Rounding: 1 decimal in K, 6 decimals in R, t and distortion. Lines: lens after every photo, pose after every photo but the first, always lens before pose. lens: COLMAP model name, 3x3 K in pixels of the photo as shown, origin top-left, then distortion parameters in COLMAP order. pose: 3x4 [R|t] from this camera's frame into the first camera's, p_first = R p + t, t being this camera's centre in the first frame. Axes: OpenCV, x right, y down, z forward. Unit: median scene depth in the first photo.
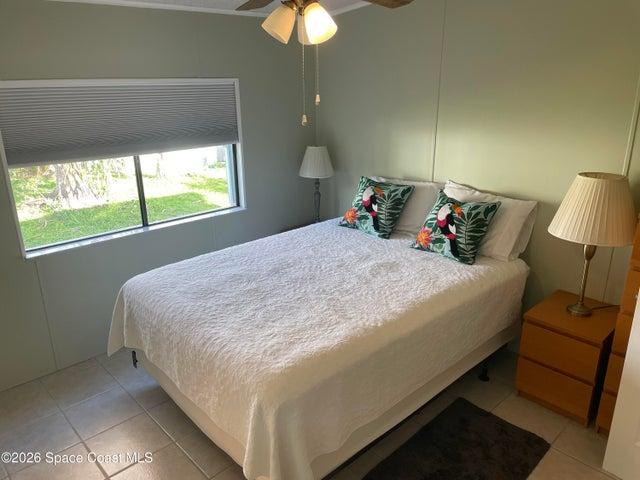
lens RADIAL K [[485.3, 0, 322.6], [0, 485.3, 239.1], [0, 0, 1]] dist [0.080286, -0.097288]
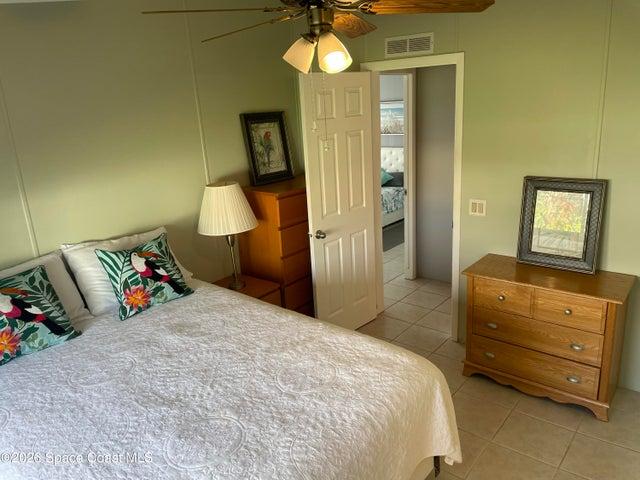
lens RADIAL K [[485.3, 0, 322.7], [0, 485.3, 239.1], [0, 0, 1]] dist [0.080286, -0.097288]
pose [[-0.113226, -0.266651, 0.957119, -0.668581], [0.370192, 0.882631, 0.289692, -0.237584], [-0.922029, 0.387118, -0.001225, 0.682383]]
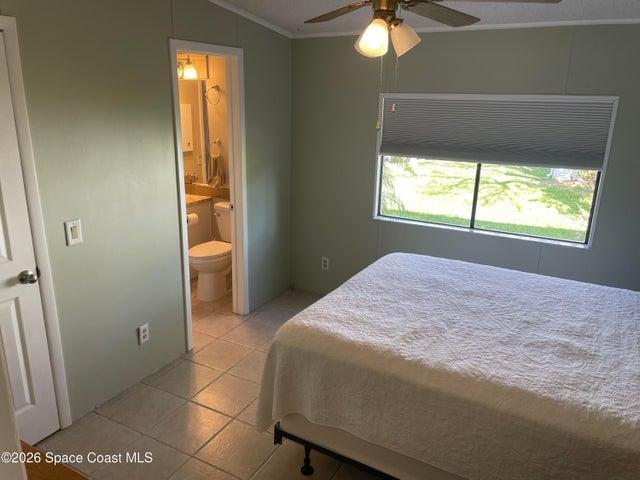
lens RADIAL K [[485.3, 0, 316.6], [0, 485.3, 237.8], [0, 0, 1]] dist [0.080286, -0.097288]
pose [[0.305642, 0.287500, -0.907704, 0.613290], [-0.327341, 0.926943, 0.183371, -0.107365], [0.894109, 0.241083, 0.377423, 0.332336]]
